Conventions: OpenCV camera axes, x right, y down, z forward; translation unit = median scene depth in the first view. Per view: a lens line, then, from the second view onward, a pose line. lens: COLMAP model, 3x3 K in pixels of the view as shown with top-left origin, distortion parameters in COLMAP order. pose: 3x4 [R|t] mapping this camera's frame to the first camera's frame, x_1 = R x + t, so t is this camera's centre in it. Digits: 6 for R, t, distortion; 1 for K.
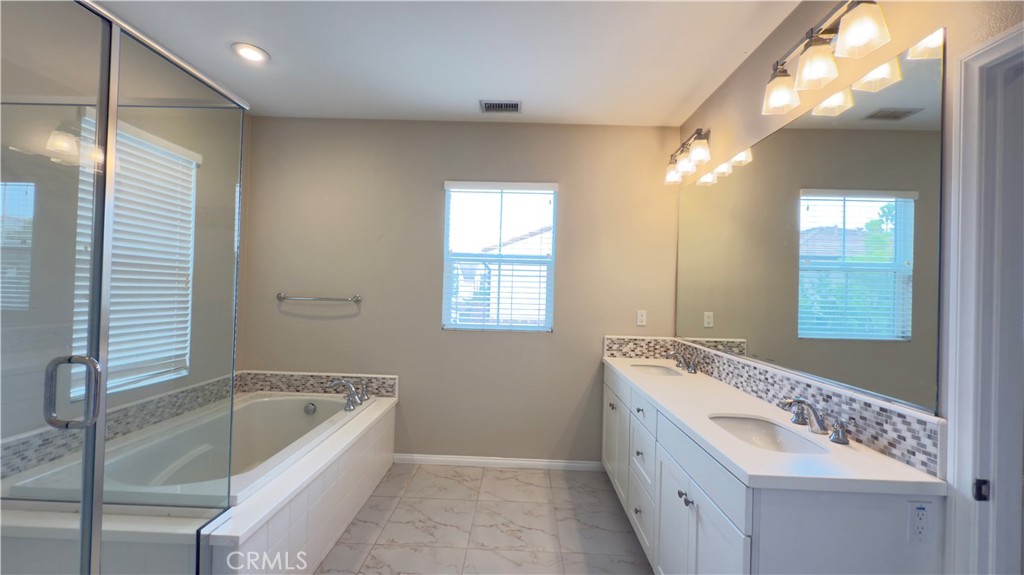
lens RADIAL K [[405.0, 0, 512.8], [0, 405.0, 287.2], [0, 0, 1]] dist [-0.001830, 0.001012]
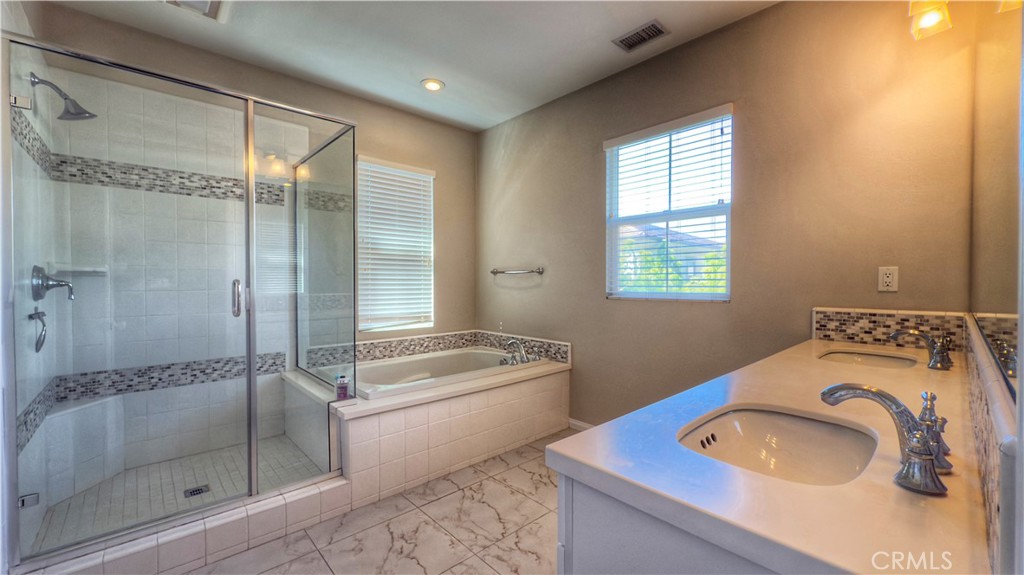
lens RADIAL K [[405.0, 0, 512.6], [0, 405.0, 287.2], [0, 0, 1]] dist [-0.001830, 0.001012]
pose [[0.690065, -0.018947, -0.723499, 0.369485], [0.026679, 0.999644, -0.000732, 0.074170], [0.723255, -0.018797, 0.690325, 0.187663]]
